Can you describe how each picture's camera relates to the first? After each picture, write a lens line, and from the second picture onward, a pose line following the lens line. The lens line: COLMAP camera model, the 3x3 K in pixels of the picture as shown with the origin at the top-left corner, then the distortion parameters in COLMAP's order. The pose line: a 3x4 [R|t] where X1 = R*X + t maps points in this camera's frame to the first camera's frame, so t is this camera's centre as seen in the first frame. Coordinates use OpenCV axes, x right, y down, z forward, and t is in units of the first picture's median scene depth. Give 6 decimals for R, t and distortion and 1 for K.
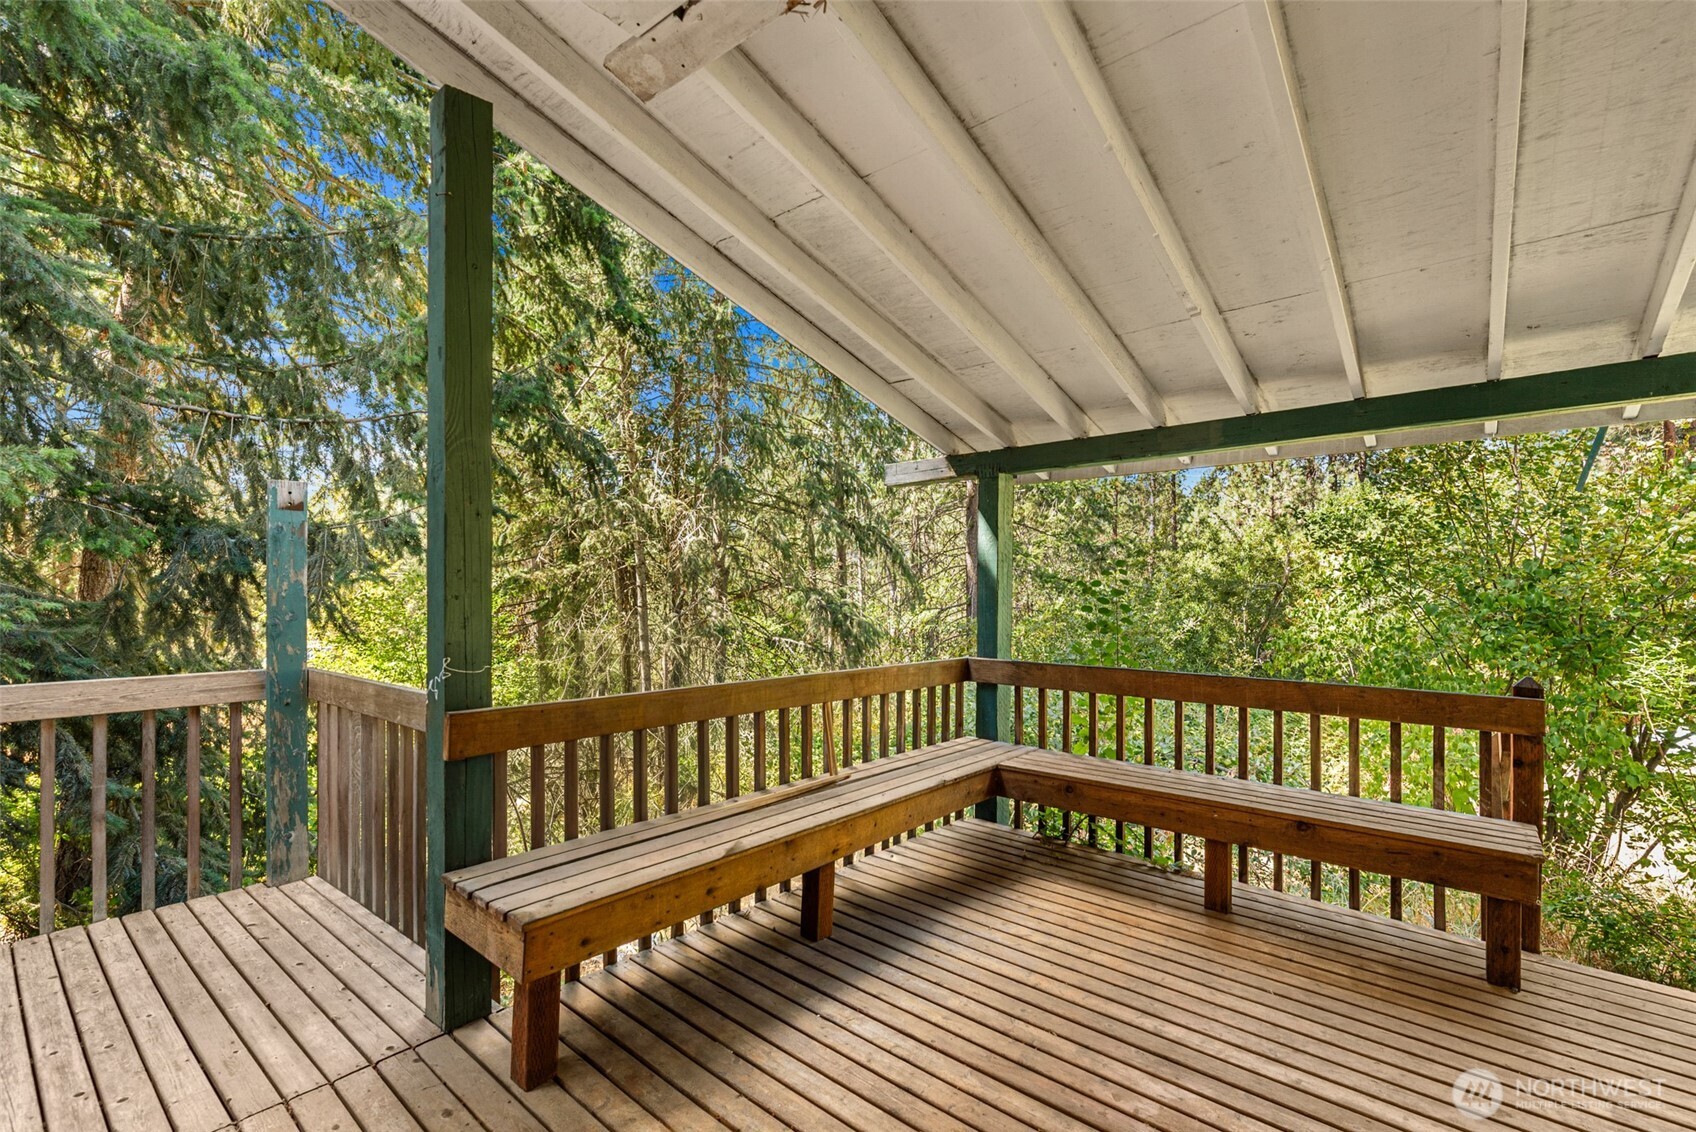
lens RADIAL K [[771.6, 0, 848.0], [0, 771.6, 566.0], [0, 0, 1]] dist [0.000509, -0.000245]
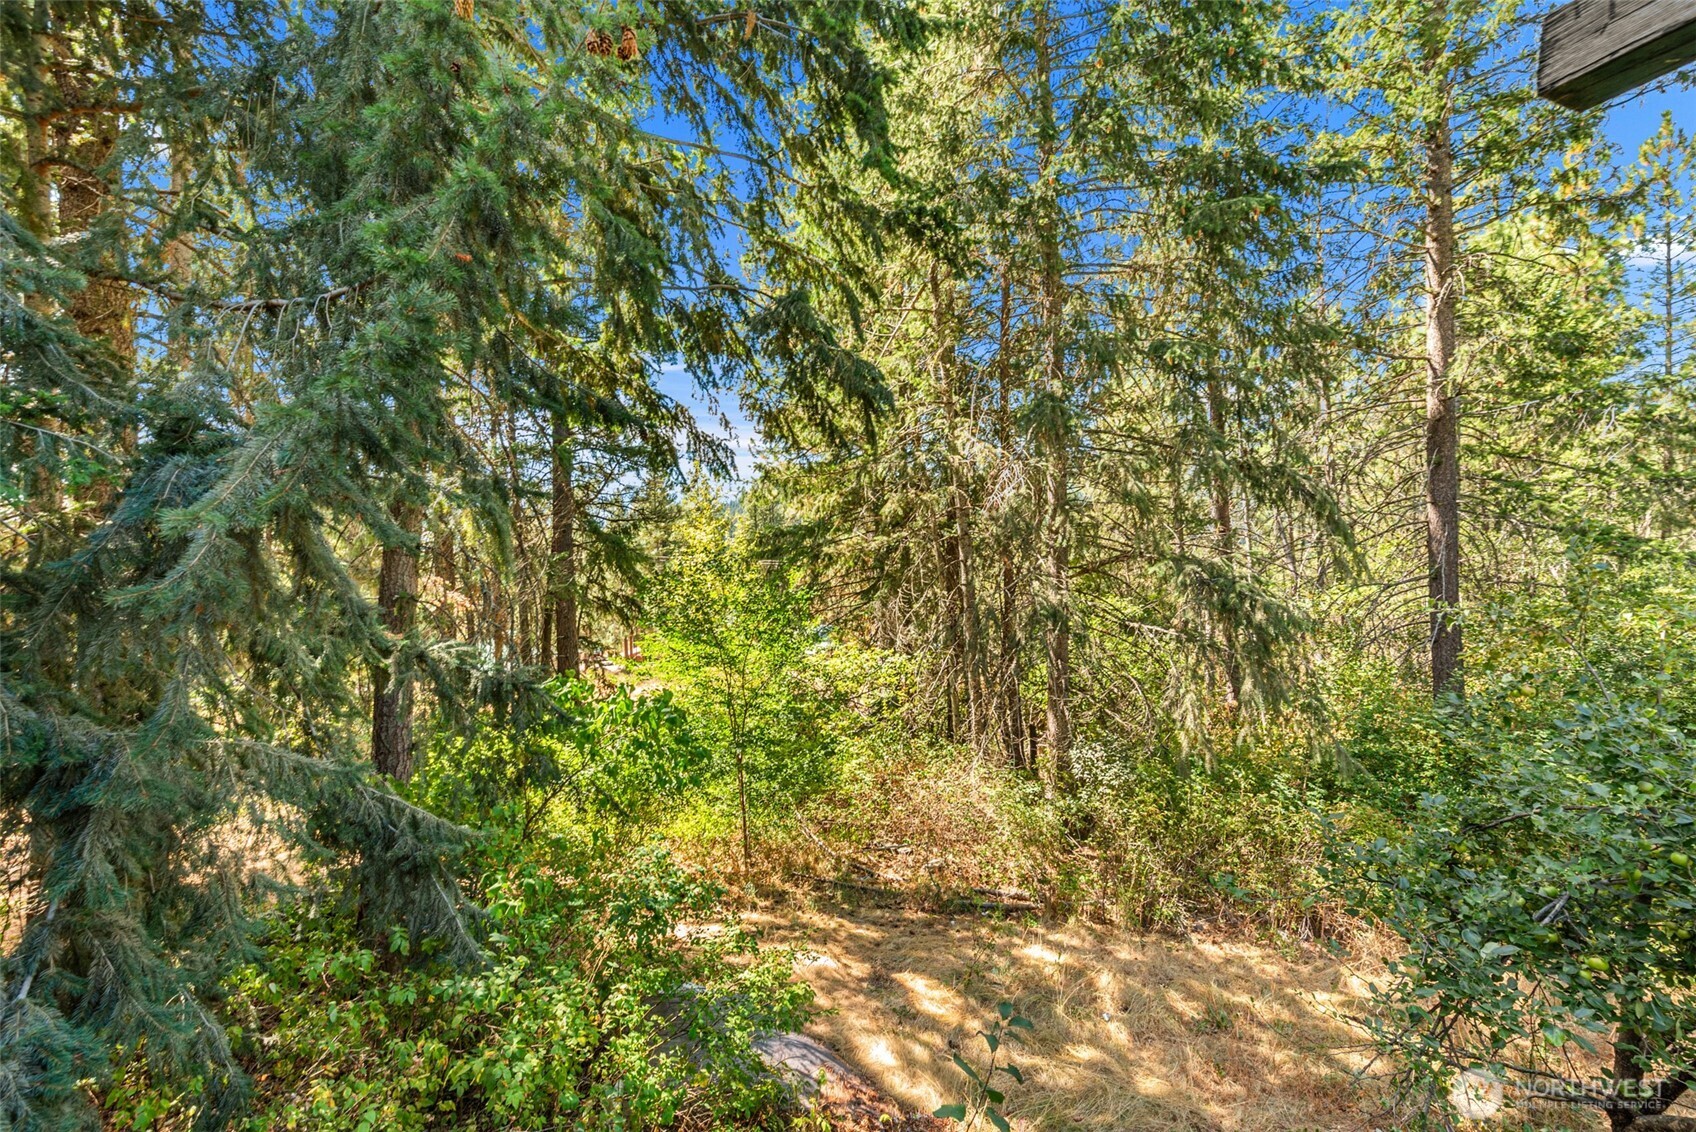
lens RADIAL K [[771.6, 0, 848.0], [0, 771.6, 566.0], [0, 0, 1]] dist [0.000509, -0.000245]
pose [[0.897586, -0.023093, -0.440234, -0.012182], [0.033374, 0.999321, 0.015624, 0.017259], [0.439574, -0.028716, 0.897747, 0.218814]]
